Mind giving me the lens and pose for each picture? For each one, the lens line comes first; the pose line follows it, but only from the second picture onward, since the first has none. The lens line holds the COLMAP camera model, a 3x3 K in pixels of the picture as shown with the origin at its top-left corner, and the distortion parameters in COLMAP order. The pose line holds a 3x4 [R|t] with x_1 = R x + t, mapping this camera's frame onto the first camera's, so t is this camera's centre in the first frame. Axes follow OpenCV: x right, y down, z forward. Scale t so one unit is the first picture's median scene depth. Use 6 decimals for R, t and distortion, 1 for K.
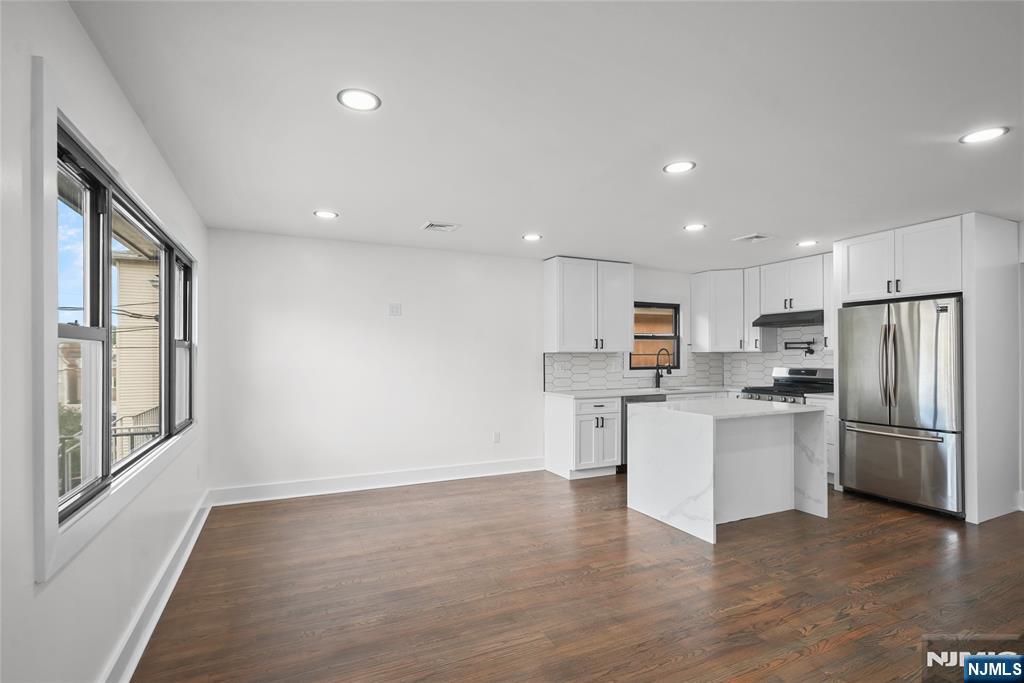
lens RADIAL K [[484.6, 0, 505.2], [0, 484.6, 353.1], [0, 0, 1]] dist [-0.001083, 0.001253]
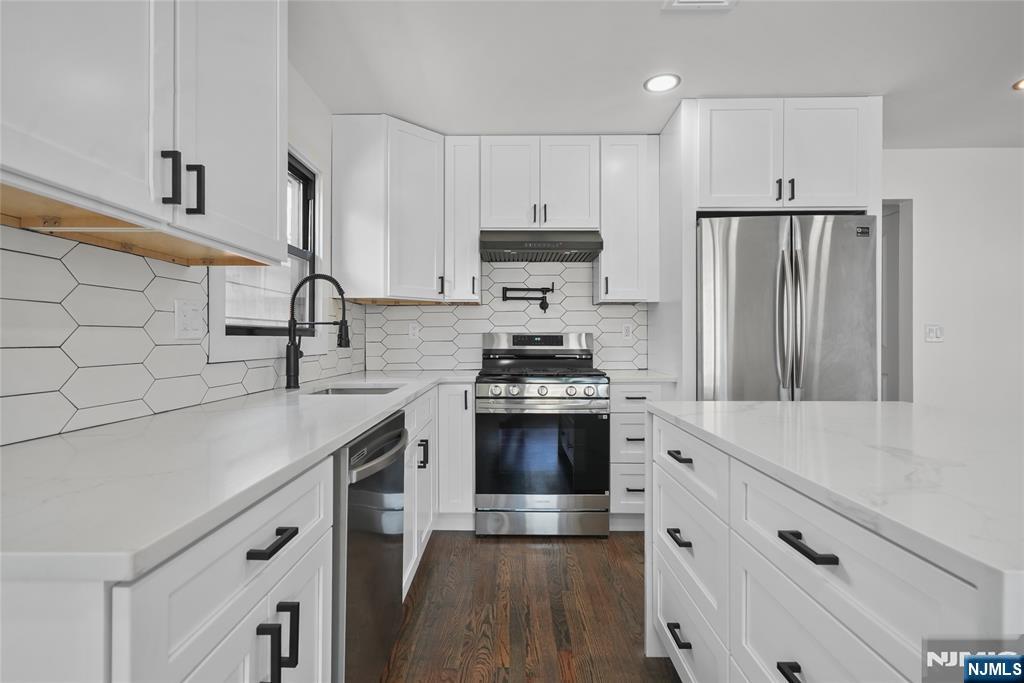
lens RADIAL K [[484.6, 0, 508.7], [0, 484.6, 337.5], [0, 0, 1]] dist [-0.001083, 0.001253]
pose [[0.427566, 0.007335, 0.903954, 0.086118], [-0.006380, 0.999967, -0.005097, 0.044319], [-0.903961, -0.003588, 0.427599, 0.880970]]
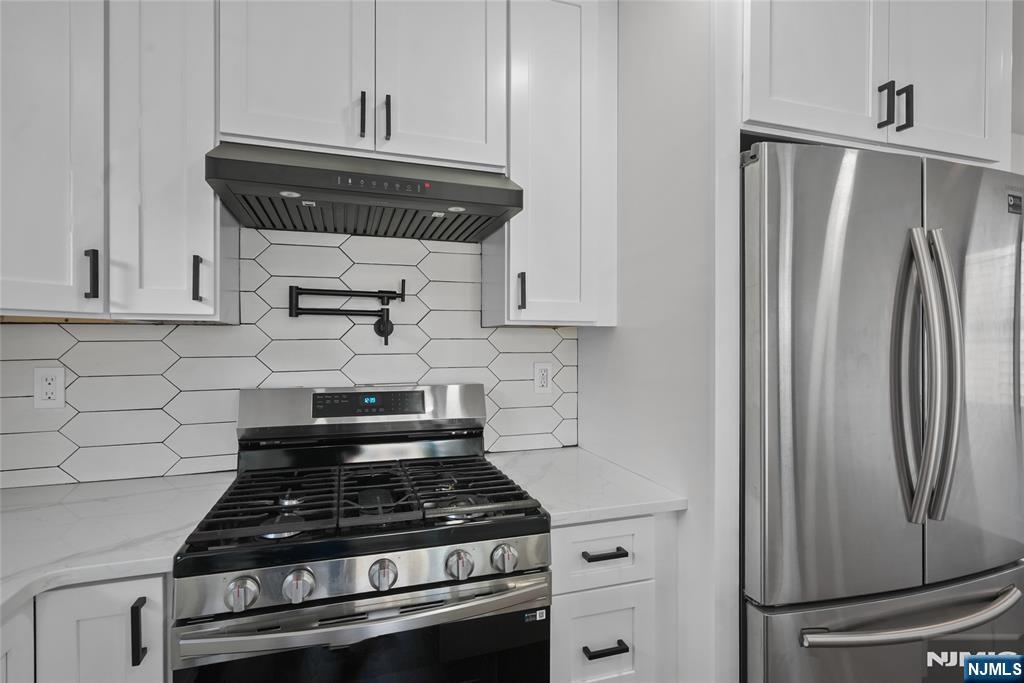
lens RADIAL K [[484.6, 0, 501.0], [0, 484.6, 343.9], [0, 0, 1]] dist [-0.001083, 0.001253]
pose [[0.122814, 0.001228, 0.992429, 0.399062], [-0.006711, 0.999977, -0.000406, 0.007238], [-0.992407, -0.006610, 0.122819, 1.005251]]
